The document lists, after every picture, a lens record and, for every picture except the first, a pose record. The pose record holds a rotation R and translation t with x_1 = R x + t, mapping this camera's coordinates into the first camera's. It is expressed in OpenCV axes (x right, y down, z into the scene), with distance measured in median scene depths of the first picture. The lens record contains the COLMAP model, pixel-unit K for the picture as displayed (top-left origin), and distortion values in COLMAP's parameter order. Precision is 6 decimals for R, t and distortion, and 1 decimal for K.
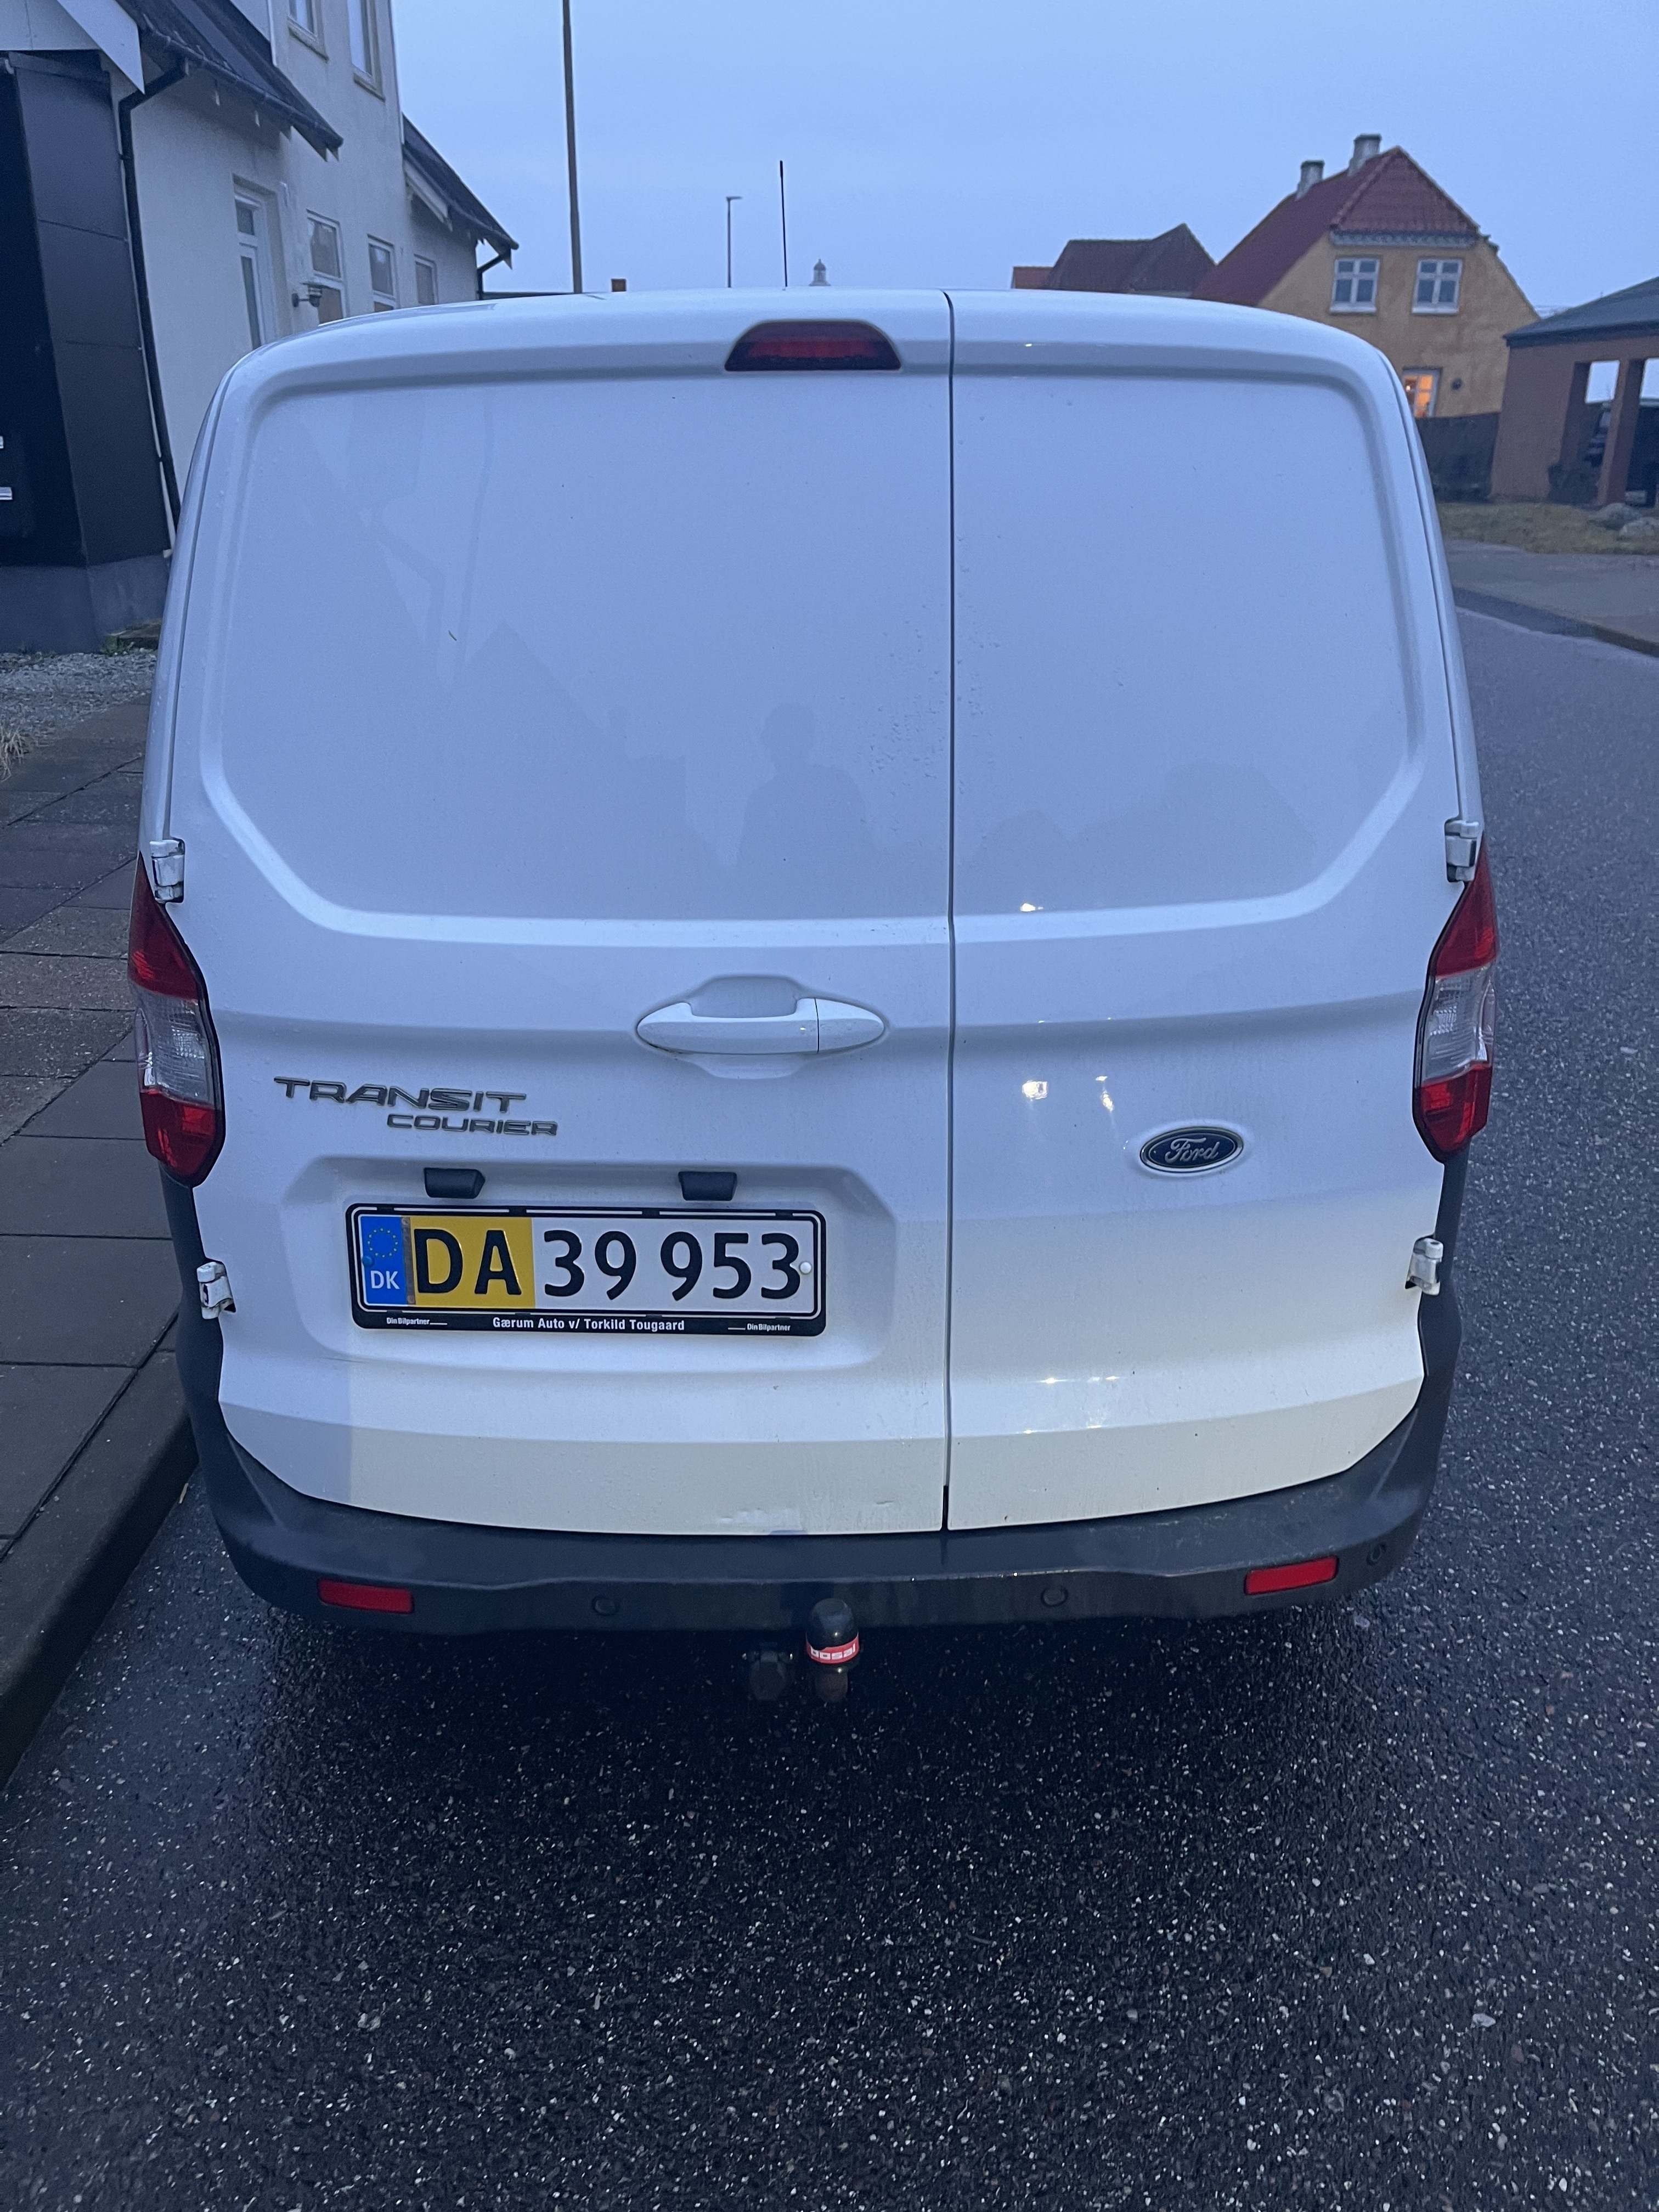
lens RADIAL K [[1702.6, 0, 825.1], [0, 1702.6, 1112.1], [0, 0, 1]] dist [0.064853, -0.097304]
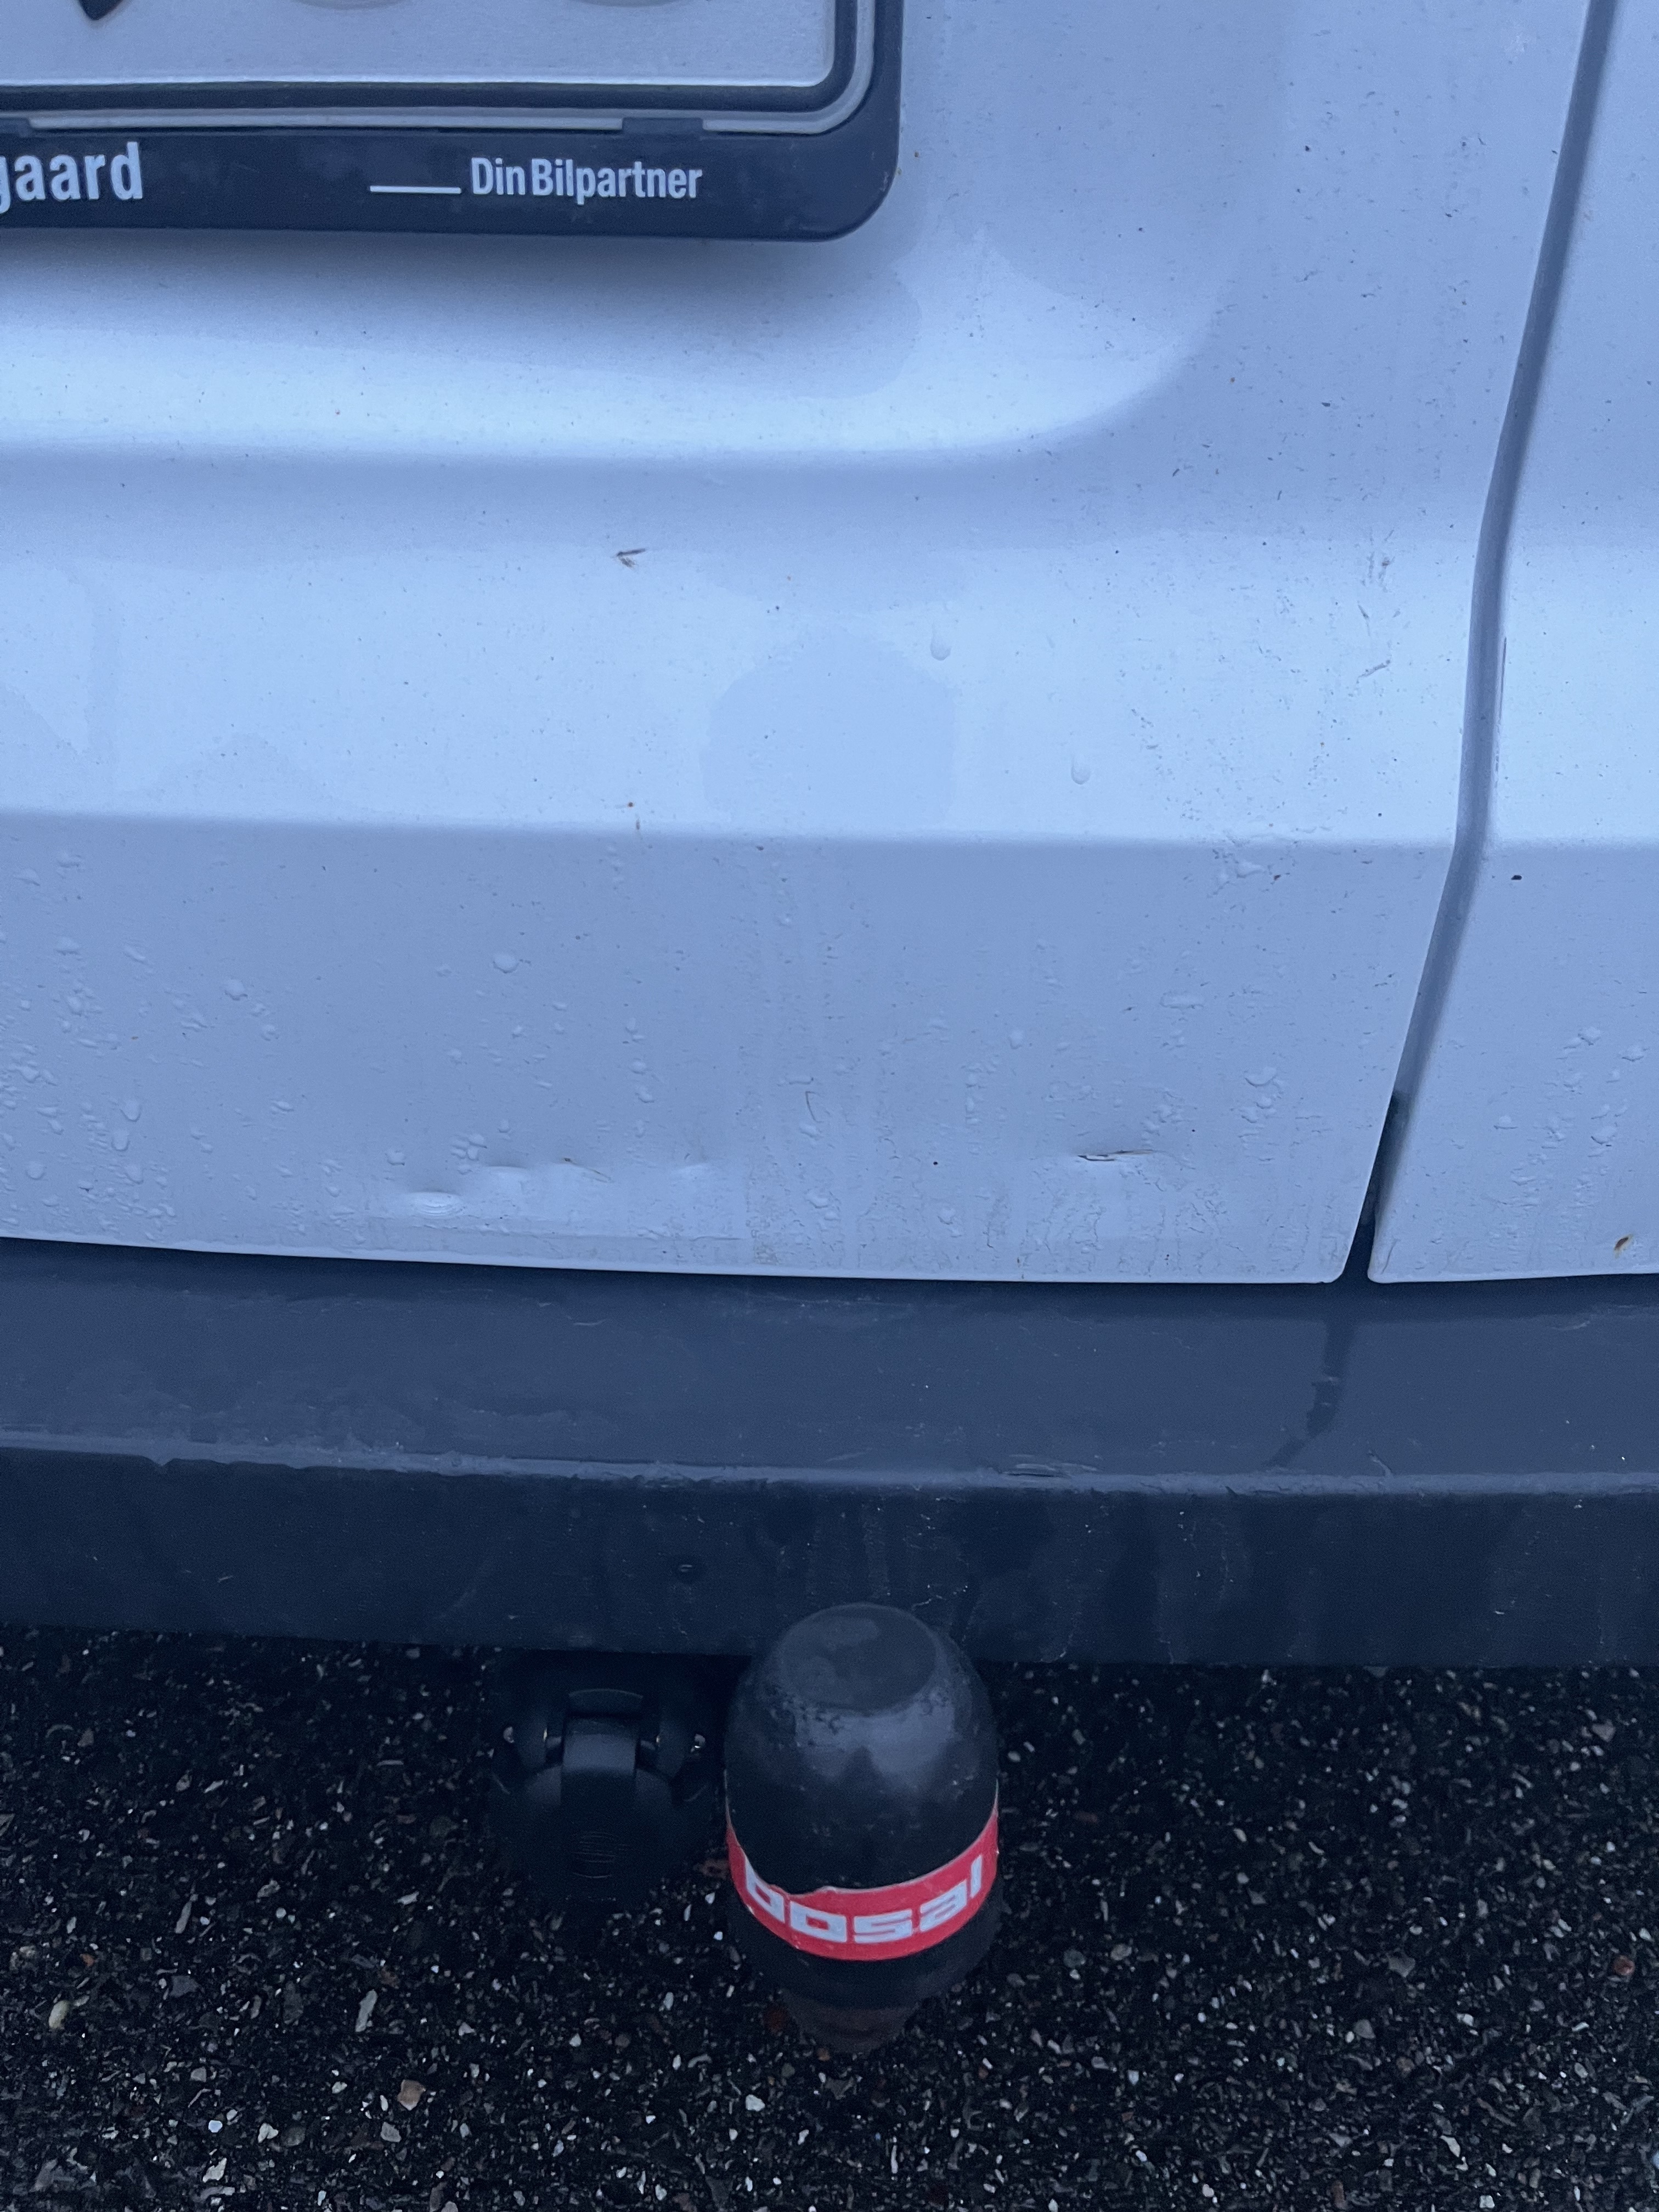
lens RADIAL K [[1702.6, 0, 829.7], [0, 1702.6, 1104.2], [0, 0, 1]] dist [0.064853, -0.097304]
pose [[0.999013, 0.038712, -0.021789, 0.001468], [-0.035379, 0.989971, 0.136769, 0.175094], [0.026865, -0.135864, 0.990363, 0.704477]]
